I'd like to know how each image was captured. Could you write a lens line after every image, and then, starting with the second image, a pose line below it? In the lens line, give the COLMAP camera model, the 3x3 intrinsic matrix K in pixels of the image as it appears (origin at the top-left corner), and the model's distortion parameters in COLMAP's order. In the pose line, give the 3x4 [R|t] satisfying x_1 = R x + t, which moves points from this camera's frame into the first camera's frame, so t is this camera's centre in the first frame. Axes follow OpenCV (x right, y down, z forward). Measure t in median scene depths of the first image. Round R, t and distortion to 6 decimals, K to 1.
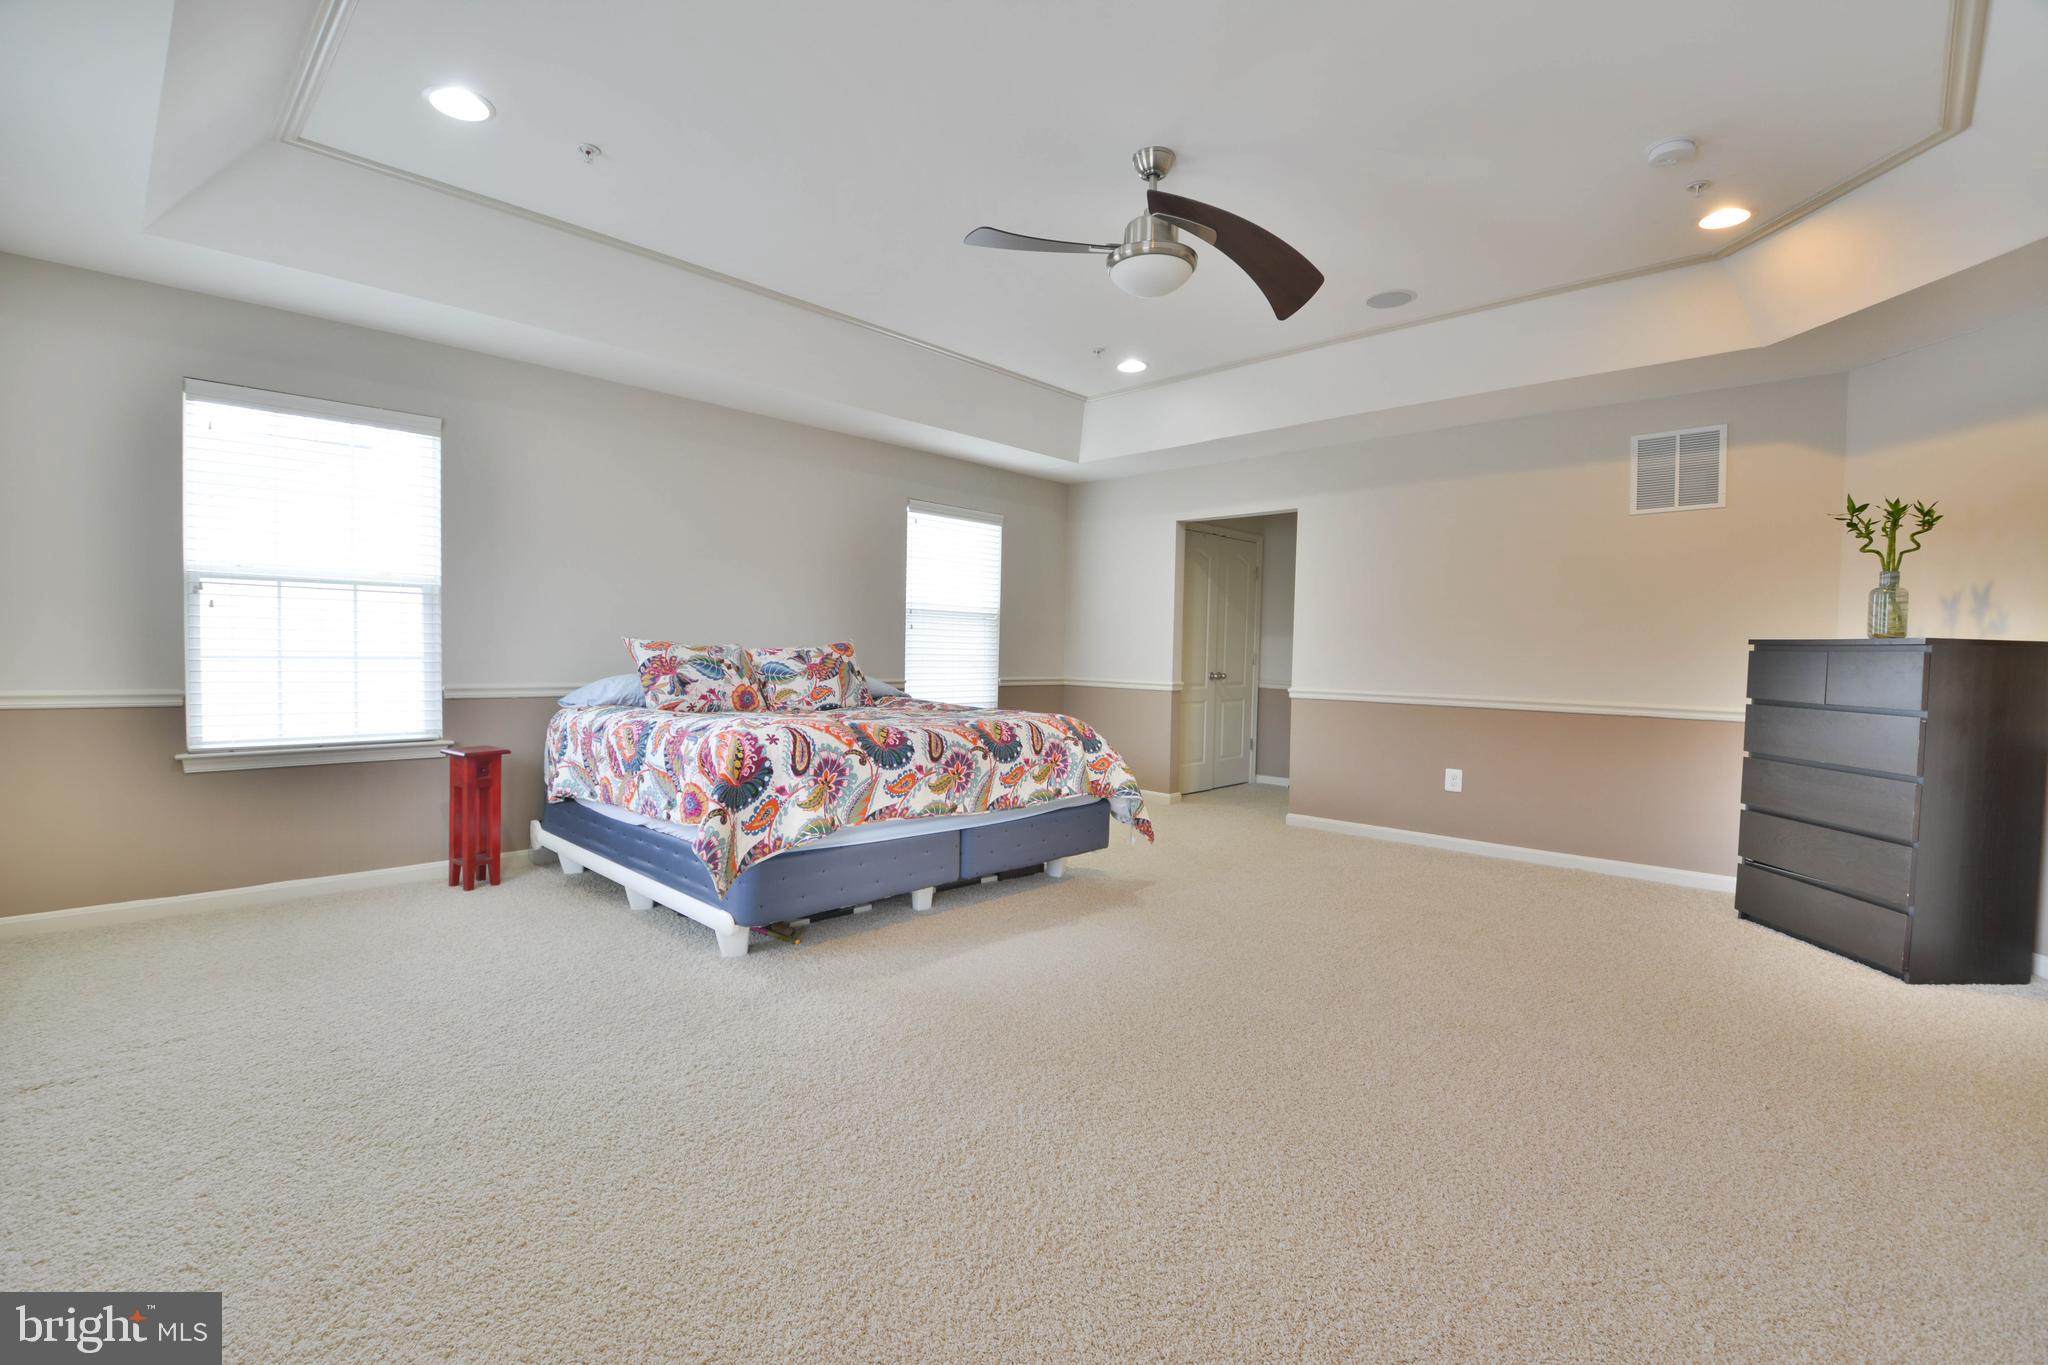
lens RADIAL K [[898.2, 0, 1017.8], [0, 898.2, 684.8], [0, 0, 1]] dist [0.001836, -0.028675]
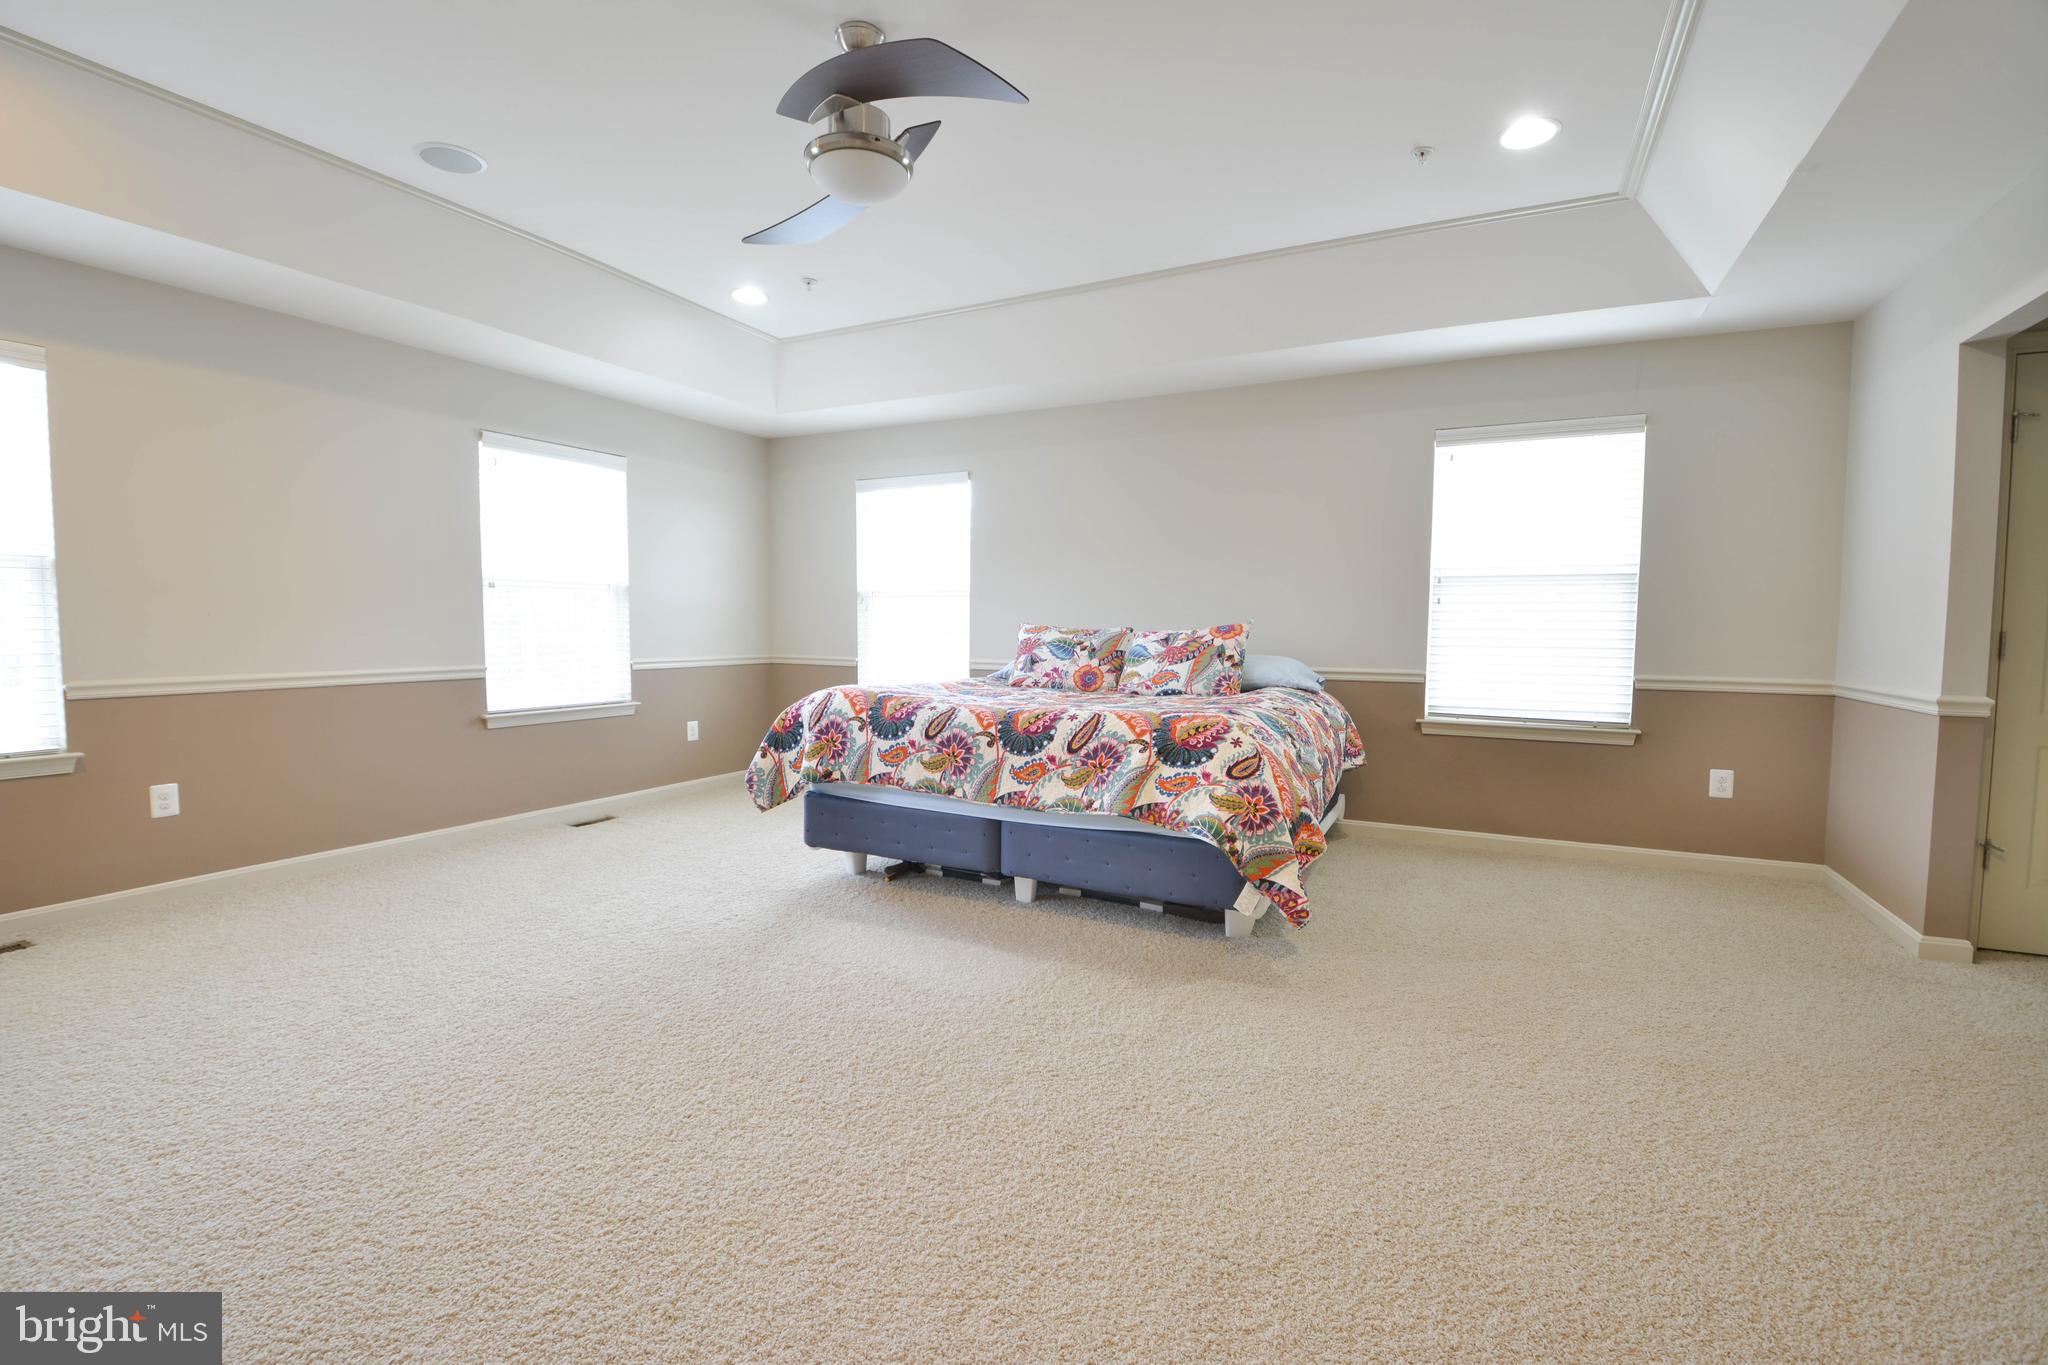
lens RADIAL K [[898.2, 0, 1017.8], [0, 898.2, 684.8], [0, 0, 1]] dist [0.001836, -0.028675]
pose [[0.283755, 0.044016, -0.957886, 0.714864], [-0.035573, 0.998741, 0.035356, -0.012236], [0.958237, 0.024042, 0.284963, 0.637795]]
